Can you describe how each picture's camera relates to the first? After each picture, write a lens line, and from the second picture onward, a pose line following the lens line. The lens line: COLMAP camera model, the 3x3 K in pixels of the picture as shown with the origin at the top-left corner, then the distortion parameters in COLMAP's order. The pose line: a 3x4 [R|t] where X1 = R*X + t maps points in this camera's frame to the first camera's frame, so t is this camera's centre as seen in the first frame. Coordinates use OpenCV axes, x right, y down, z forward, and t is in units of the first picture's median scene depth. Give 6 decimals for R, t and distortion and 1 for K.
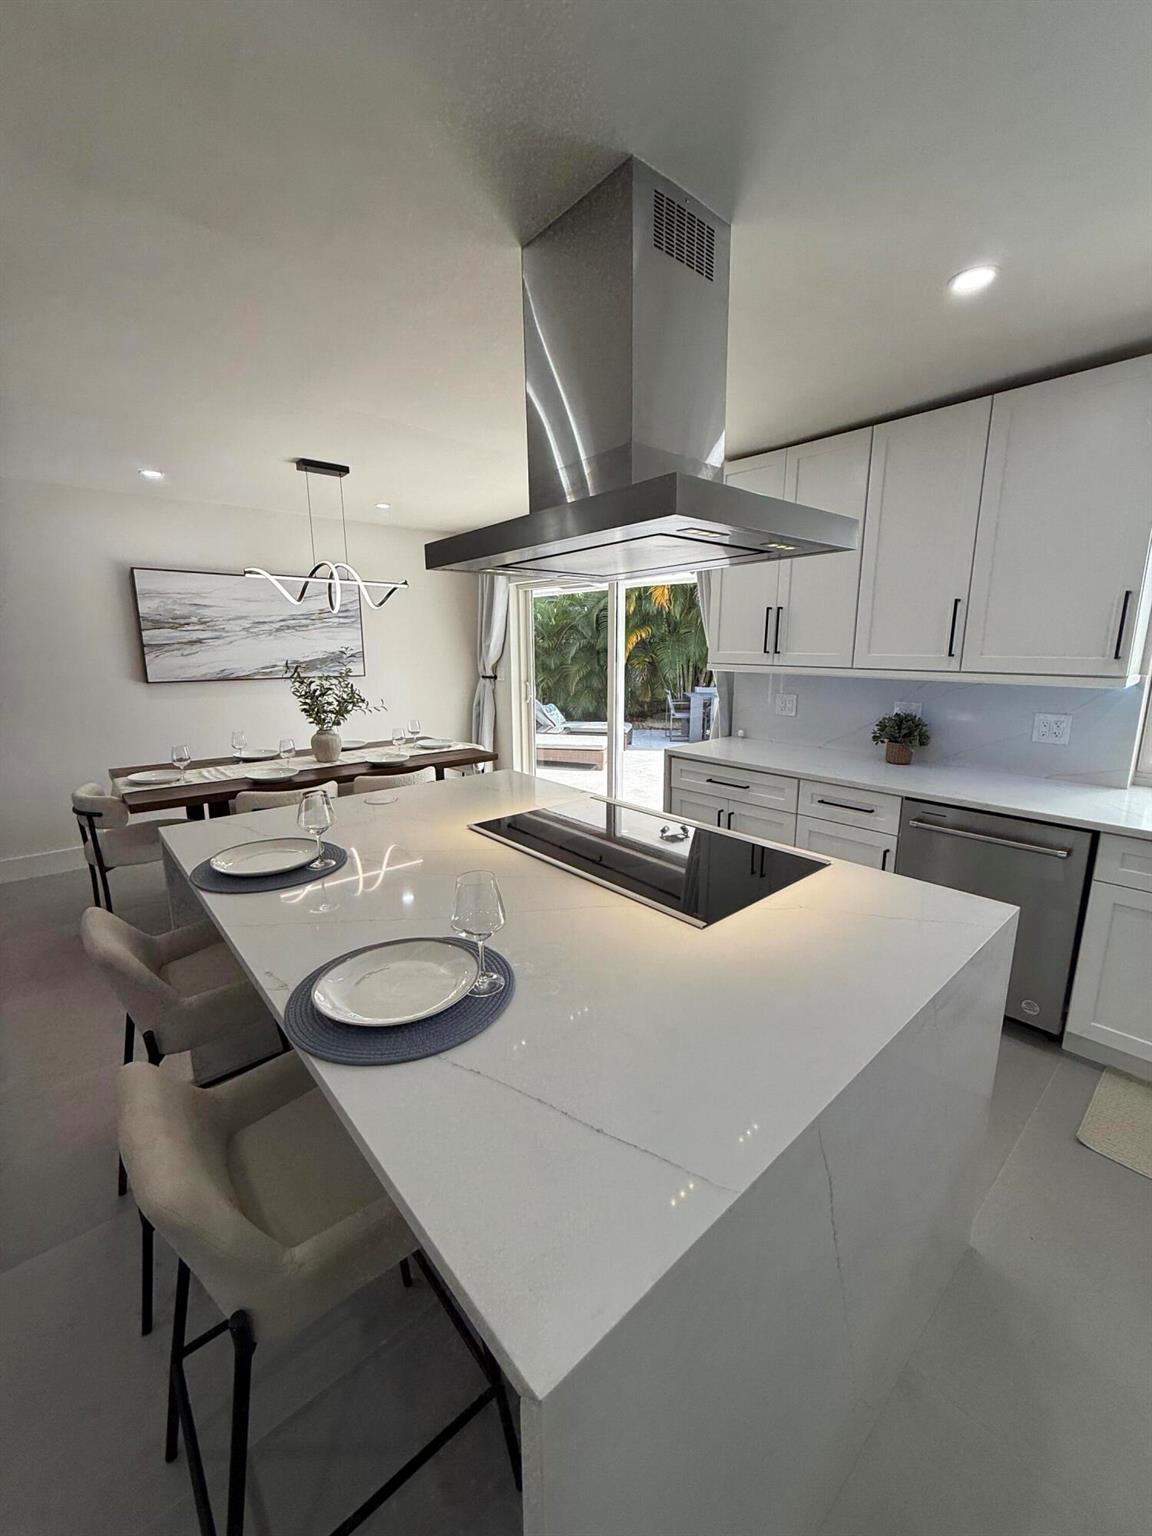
lens RADIAL K [[610.0, 0, 576.0], [0, 610.0, 768.0], [0, 0, 1]] dist [-0.001230, 0.000183]
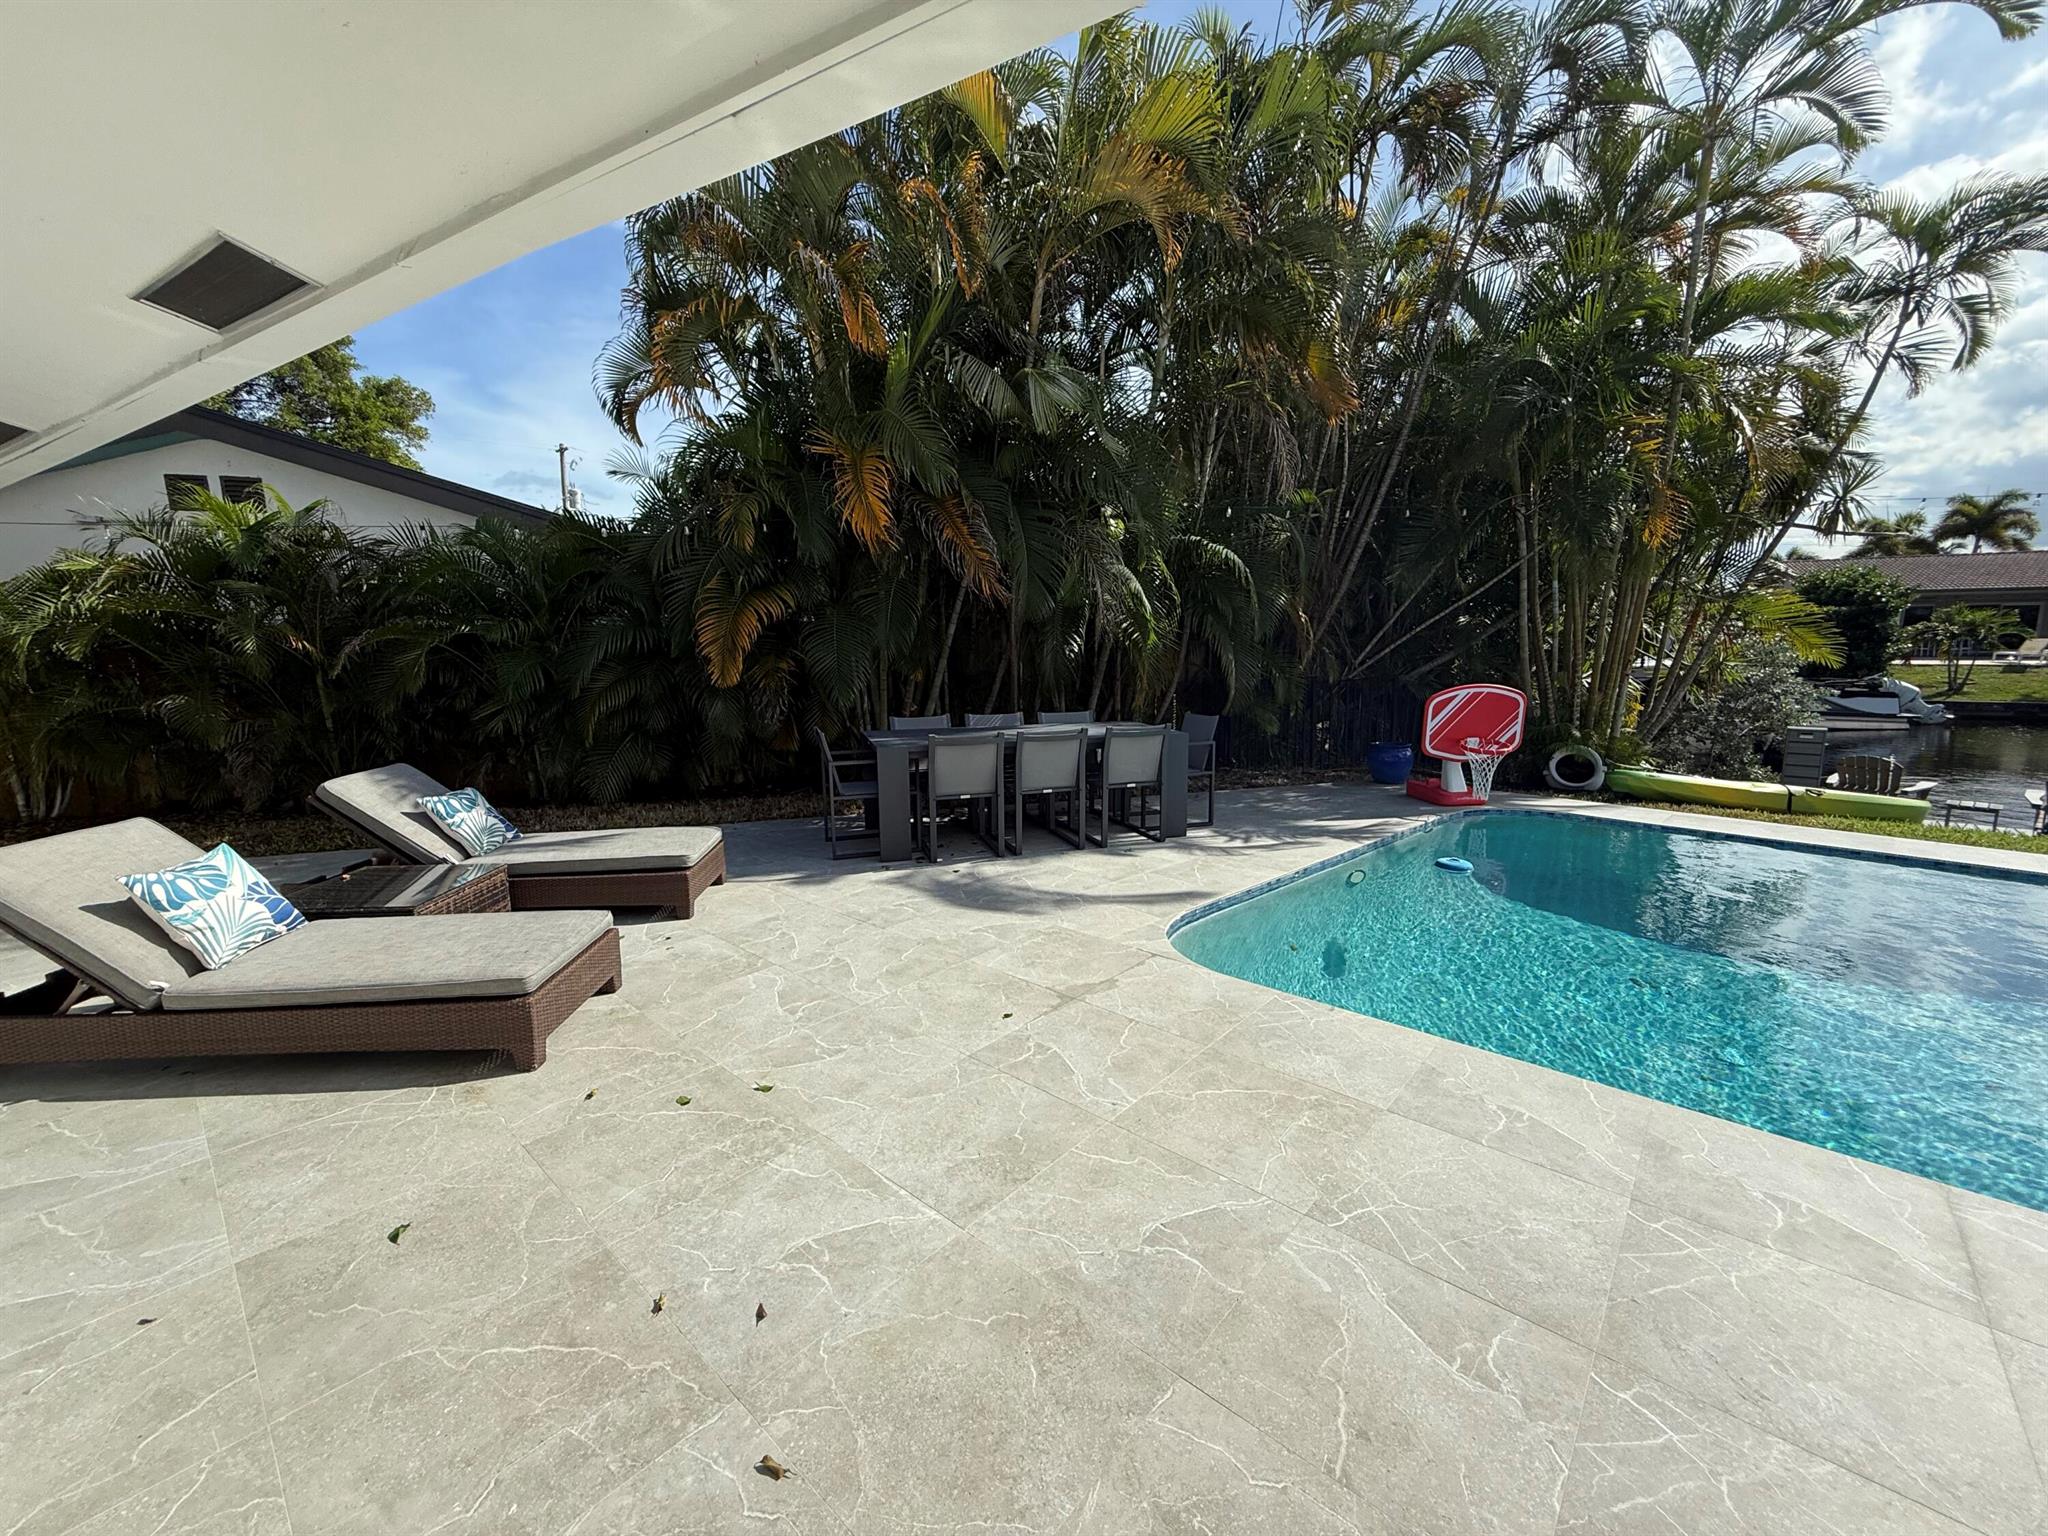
lens RADIAL K [[813.4, 0, 1024.0], [0, 813.4, 768.0], [0, 0, 1]] dist [-0.001230, 0.000183]
pose [[0.949908, -0.060690, 0.306580, 0.320959], [0.075650, 0.996442, -0.037142, -0.207667], [-0.303235, 0.058474, 0.951120, 1.263859]]
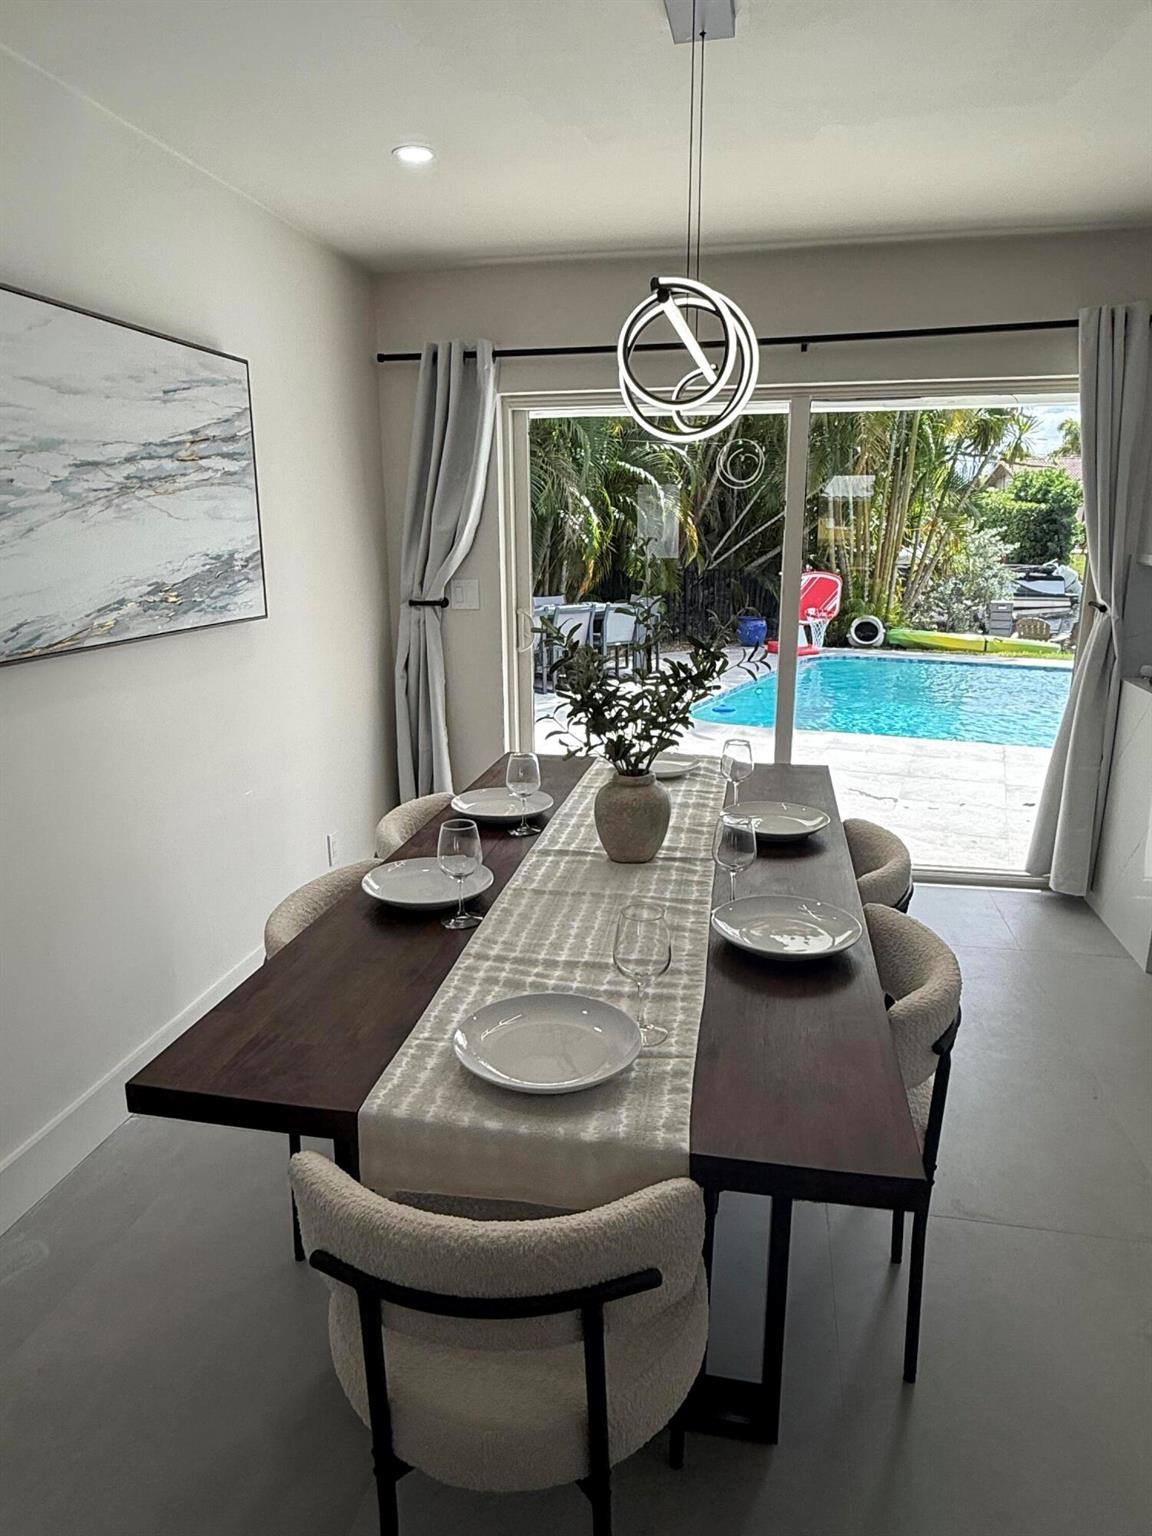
lens RADIAL K [[985.6, 0, 576.0], [0, 985.6, 768.0], [0, 0, 1]] dist [-0.001084, -0.000749]
pose [[0.791186, -0.153957, 0.591879, -0.773908], [0.130927, 0.987997, 0.081979, -0.115461], [-0.597396, 0.012632, 0.801847, 0.551684]]
